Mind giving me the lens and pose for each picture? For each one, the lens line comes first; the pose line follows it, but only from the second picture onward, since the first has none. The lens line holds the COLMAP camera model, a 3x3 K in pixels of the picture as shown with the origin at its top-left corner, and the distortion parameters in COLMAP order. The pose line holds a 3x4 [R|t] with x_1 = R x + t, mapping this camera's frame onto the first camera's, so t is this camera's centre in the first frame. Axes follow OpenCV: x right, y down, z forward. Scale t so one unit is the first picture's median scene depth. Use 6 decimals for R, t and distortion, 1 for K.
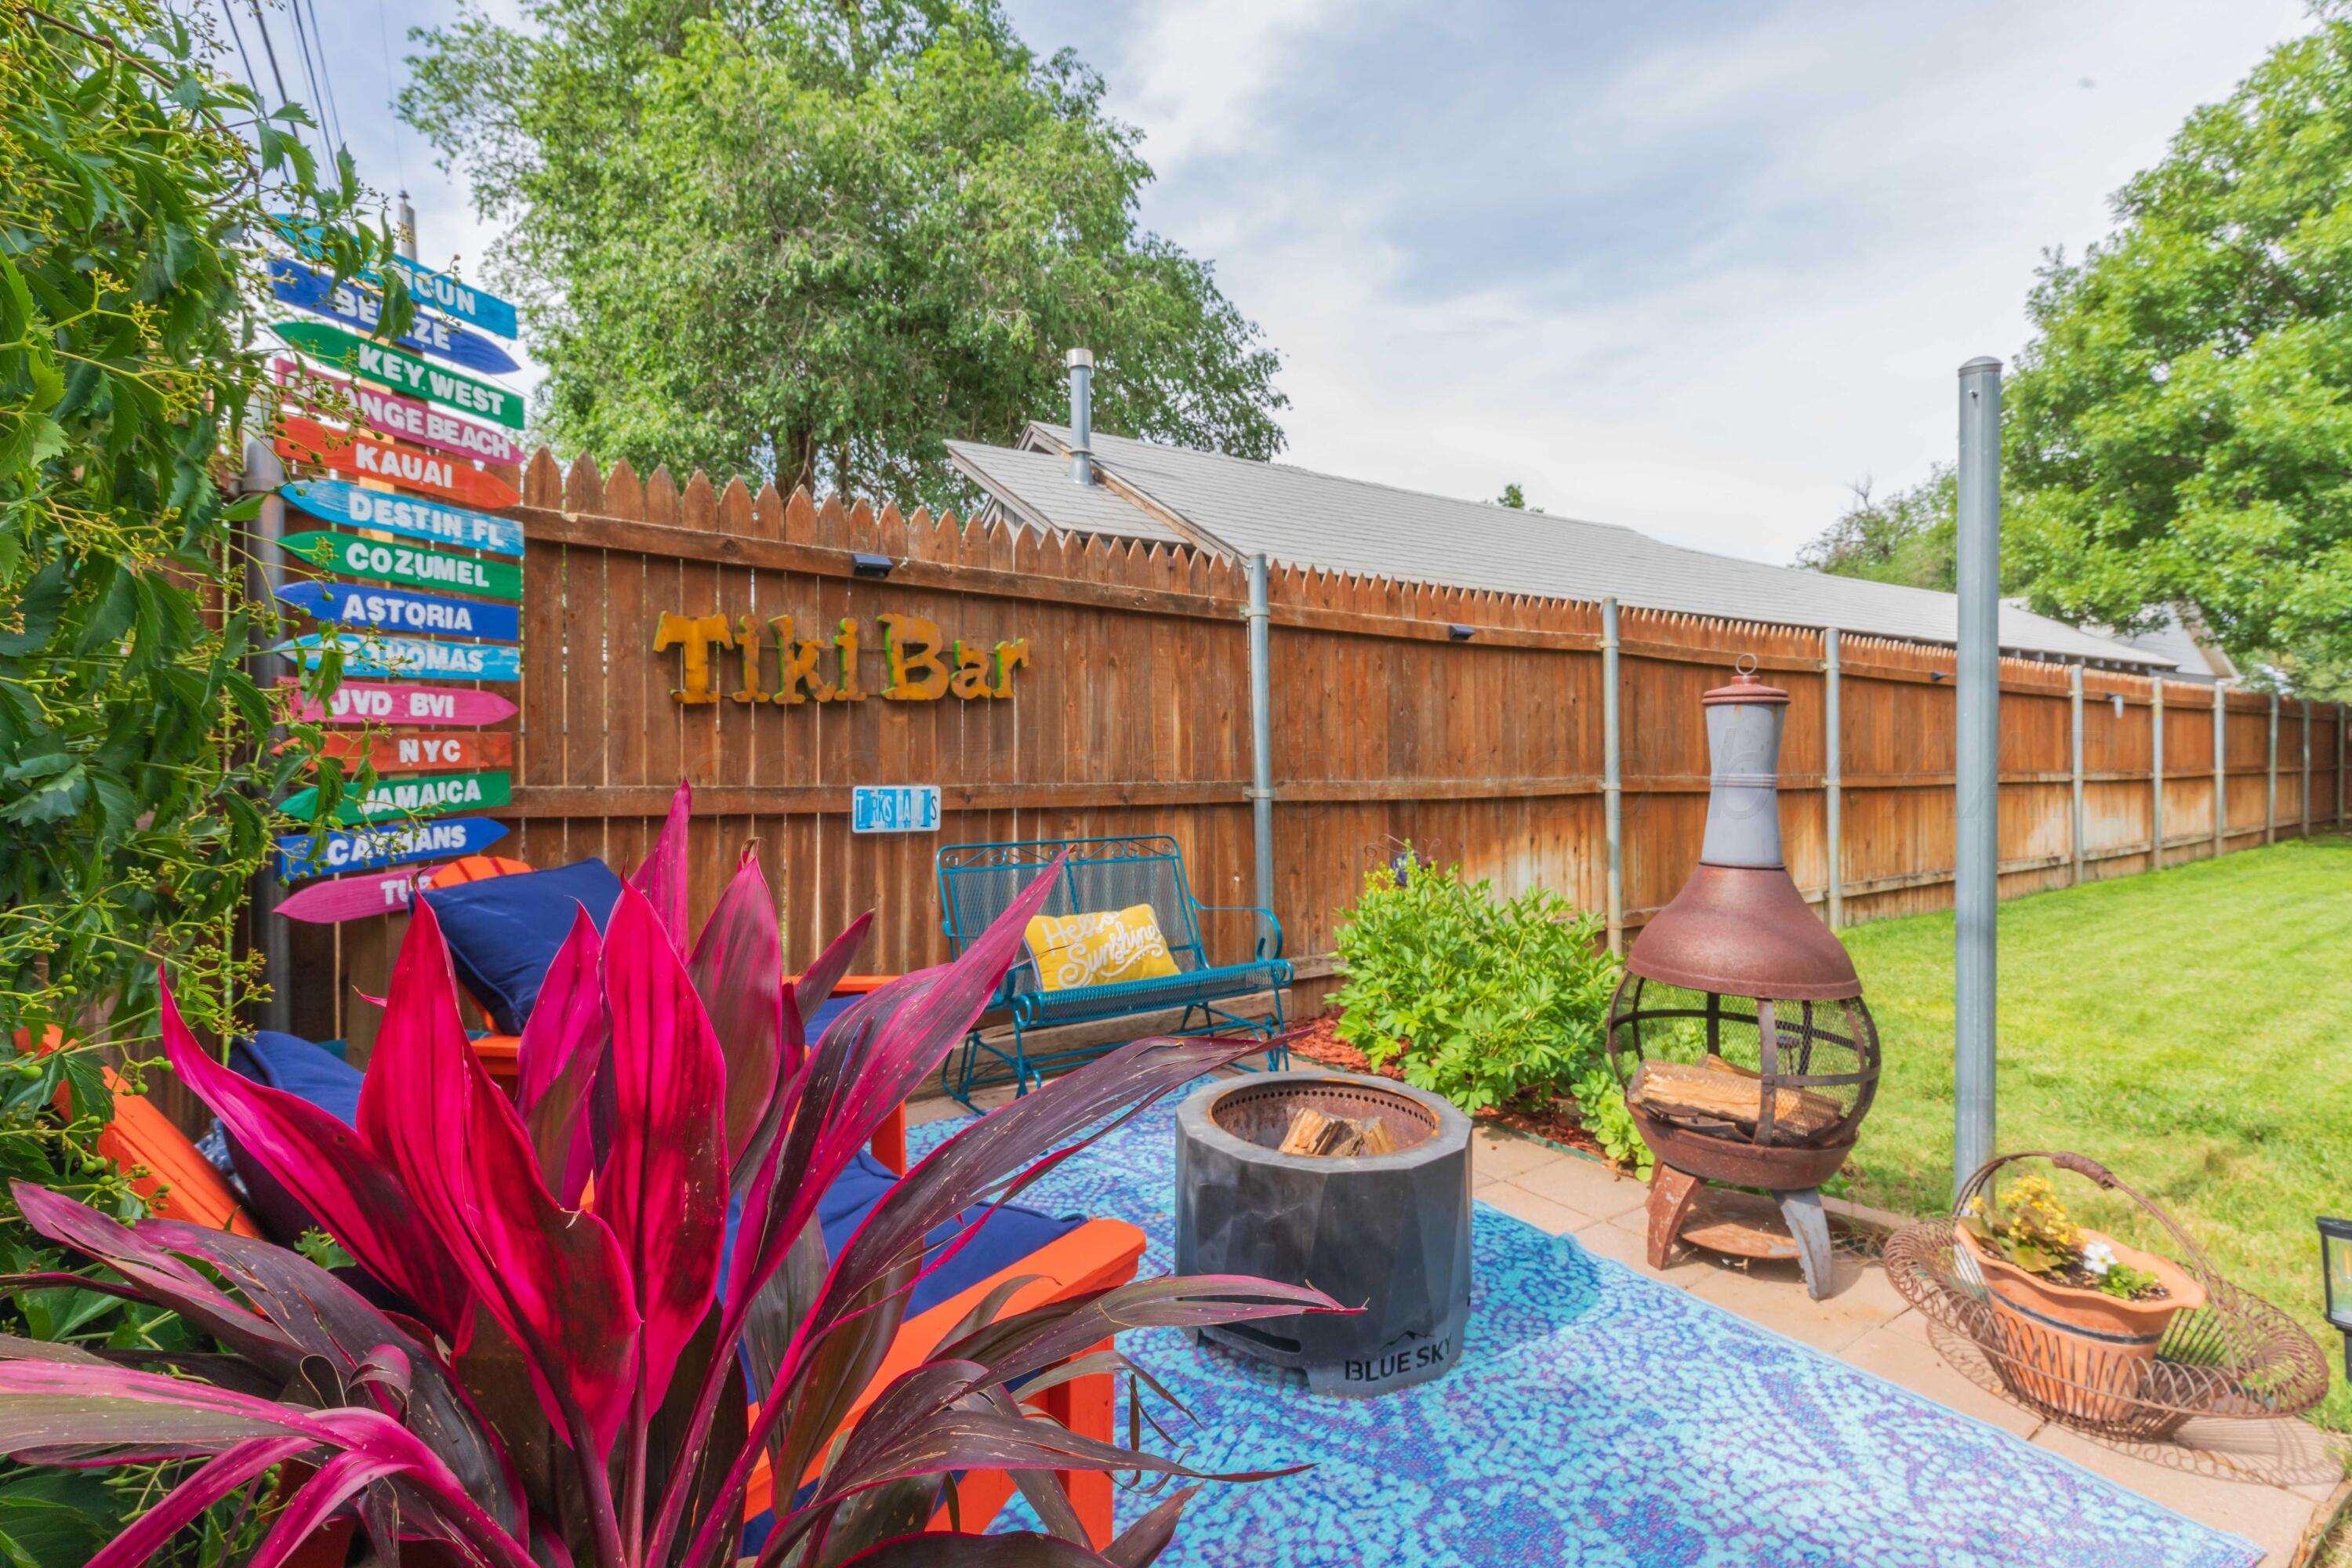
lens RADIAL K [[1044.9, 0, 1187.8], [0, 1044.9, 762.2], [0, 0, 1]] dist [0.001841, 0.000135]
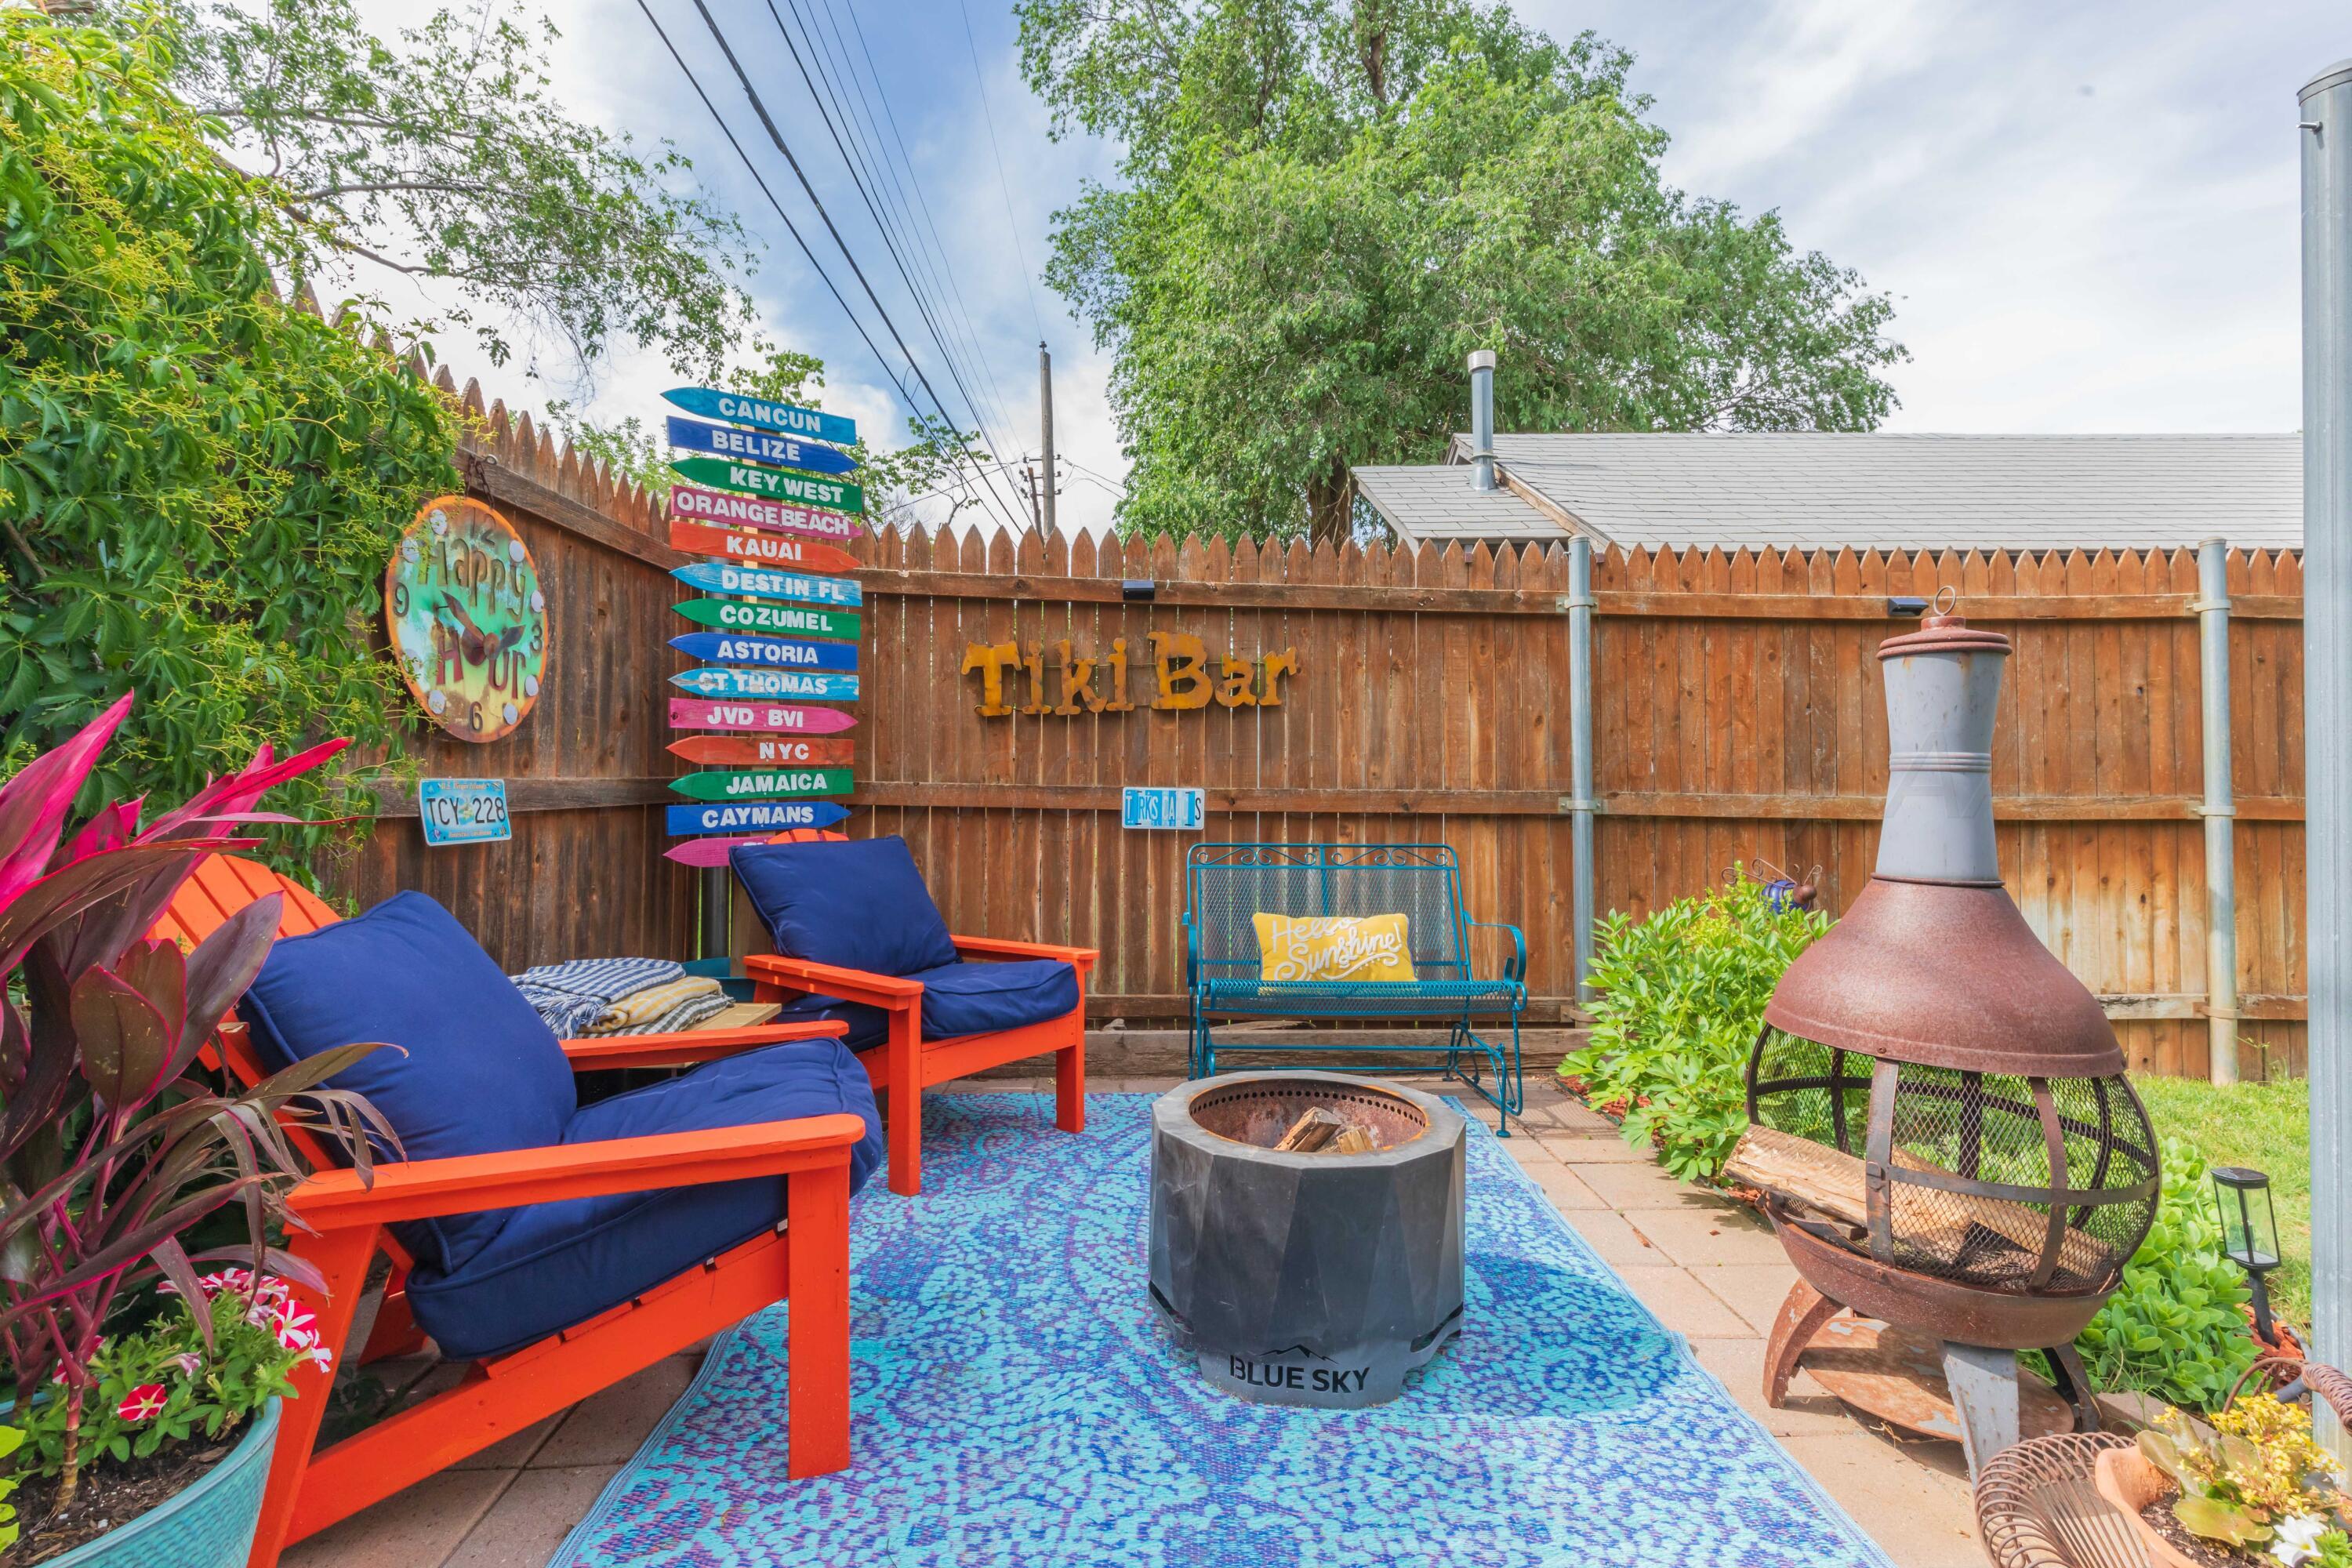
lens RADIAL K [[1044.9, 0, 1188.6], [0, 1044.9, 782.3], [0, 0, 1]] dist [0.001841, 0.000135]
pose [[0.845343, 0.000475, -0.534224, 0.327026], [-0.008162, 0.999894, -0.012027, 0.029812], [0.534161, 0.014527, 0.845258, 0.081959]]
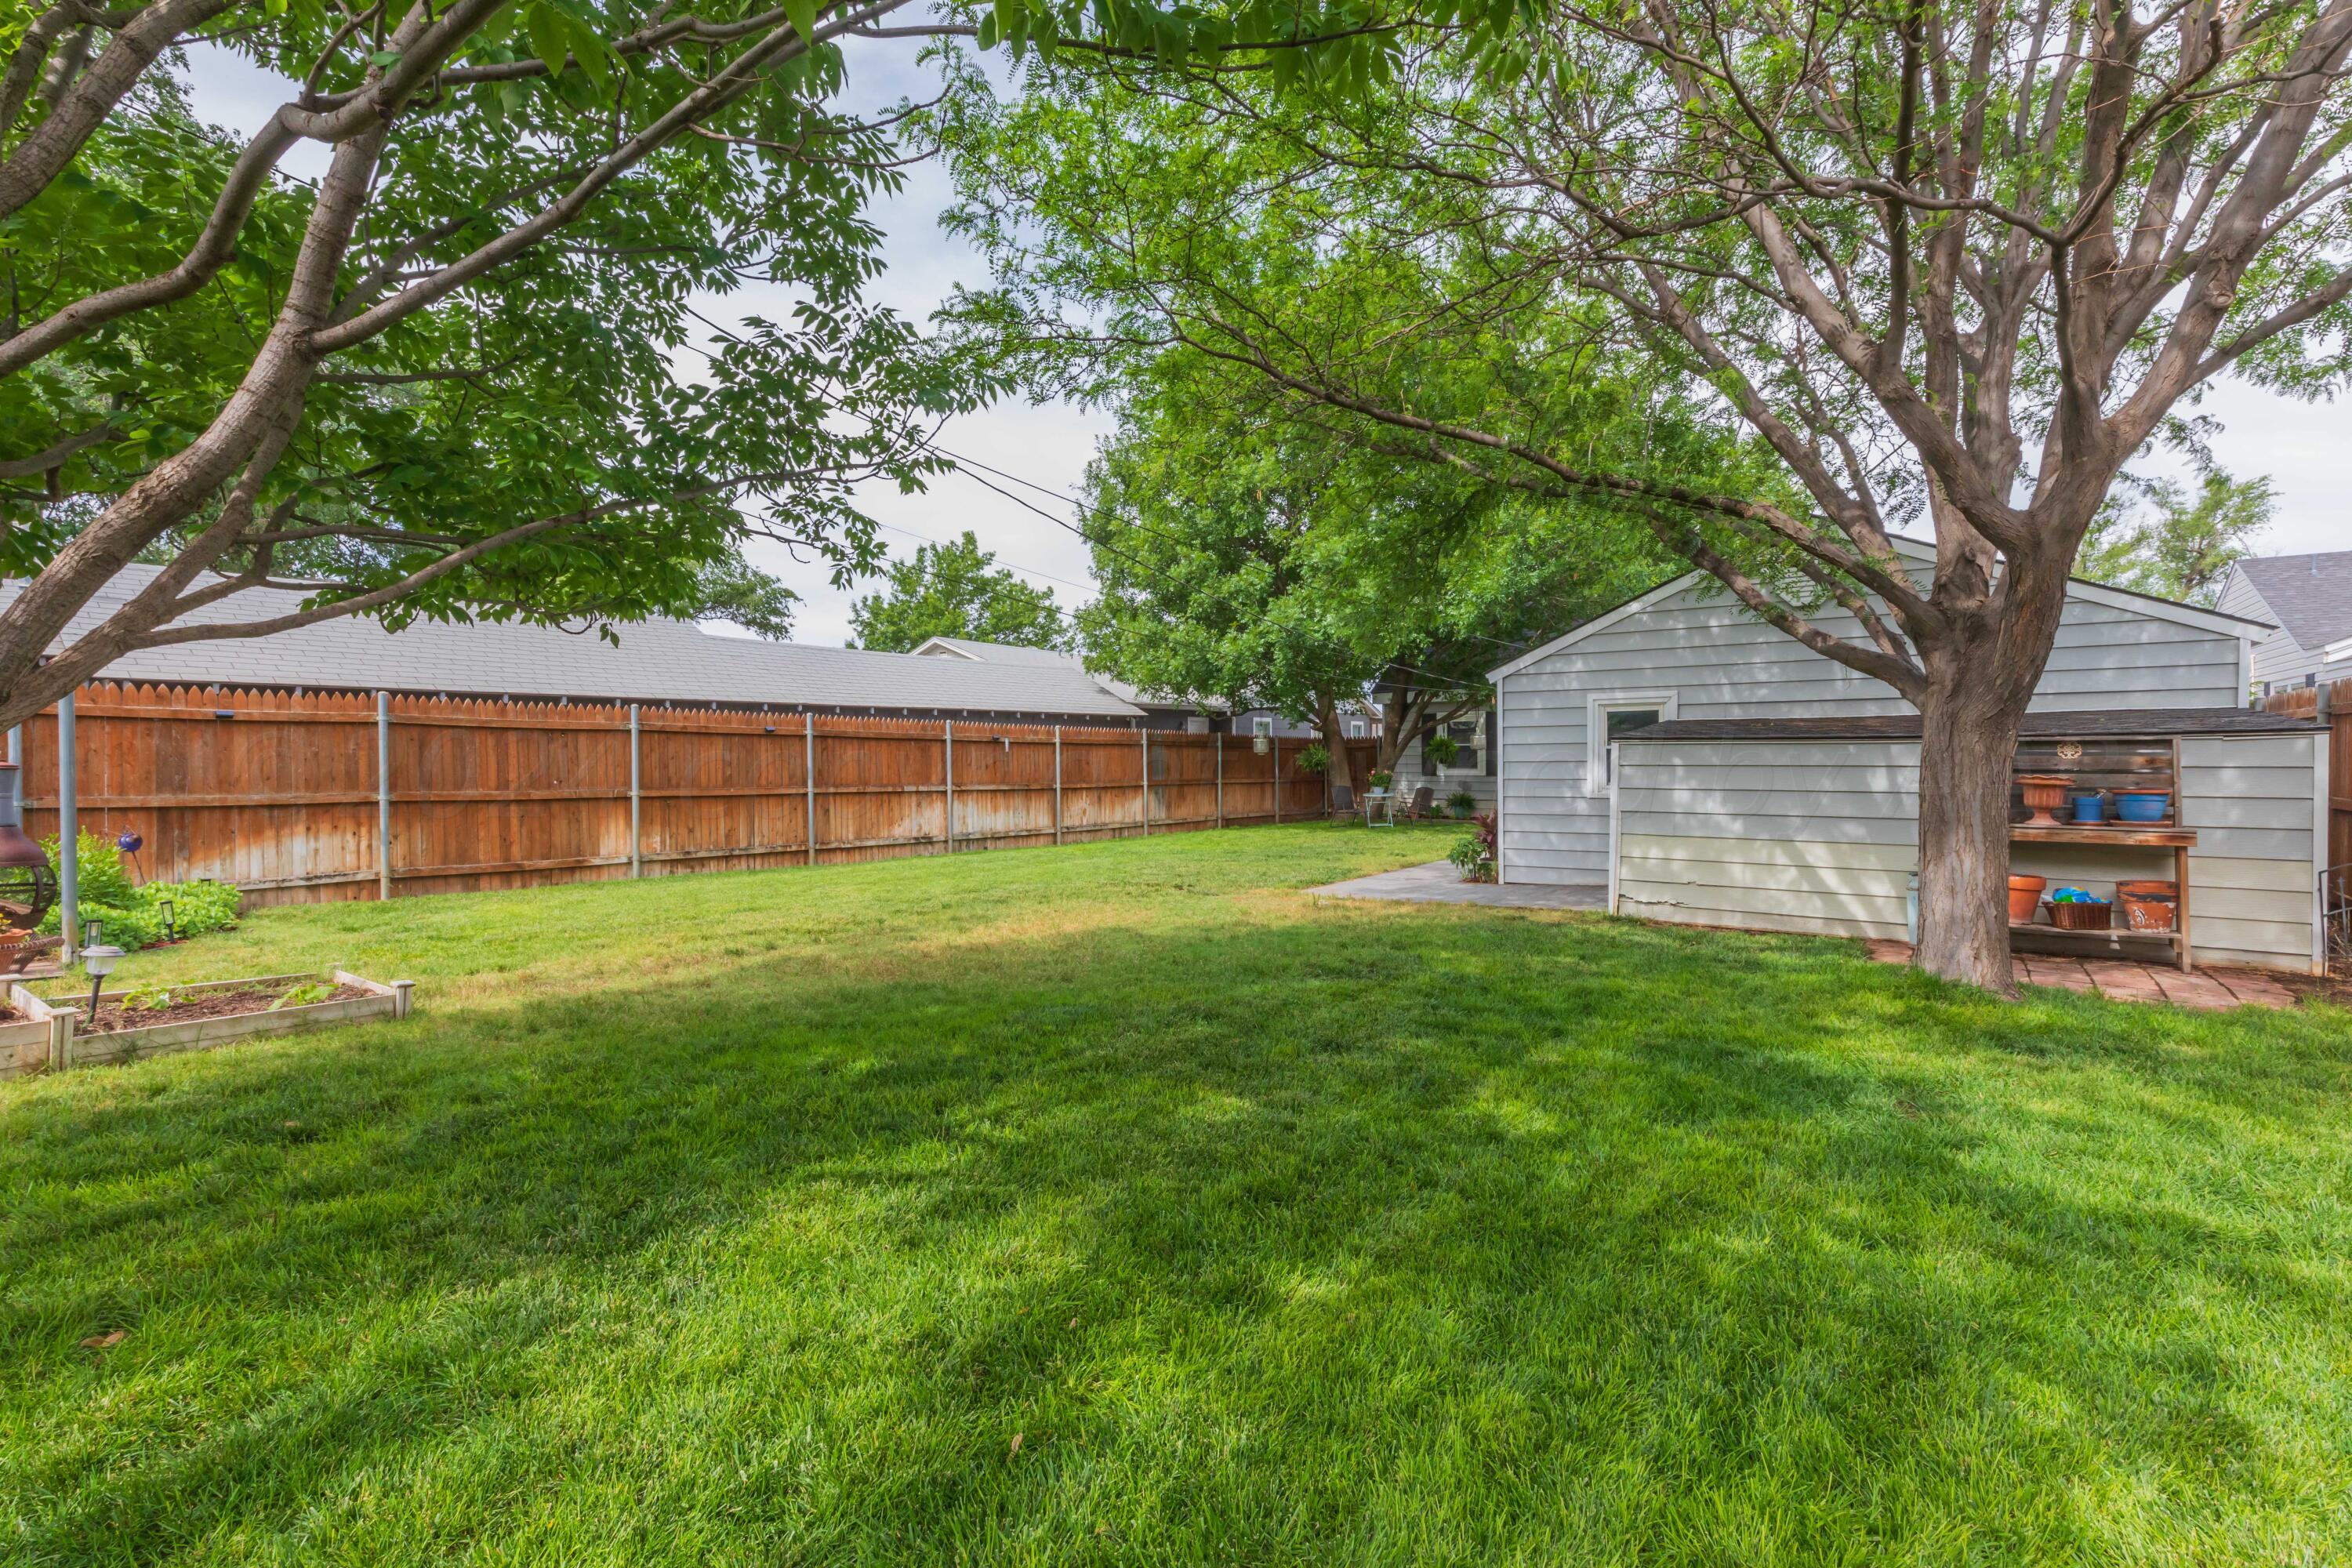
lens RADIAL K [[1044.9, 0, 1142.6], [0, 1044.9, 765.8], [0, 0, 1]] dist [0.001841, 0.000135]
pose [[0.954340, -0.012447, 0.298463, 1.819493], [0.018600, 0.999669, -0.017783, 0.039919], [-0.298143, 0.022523, 0.954255, -1.797035]]
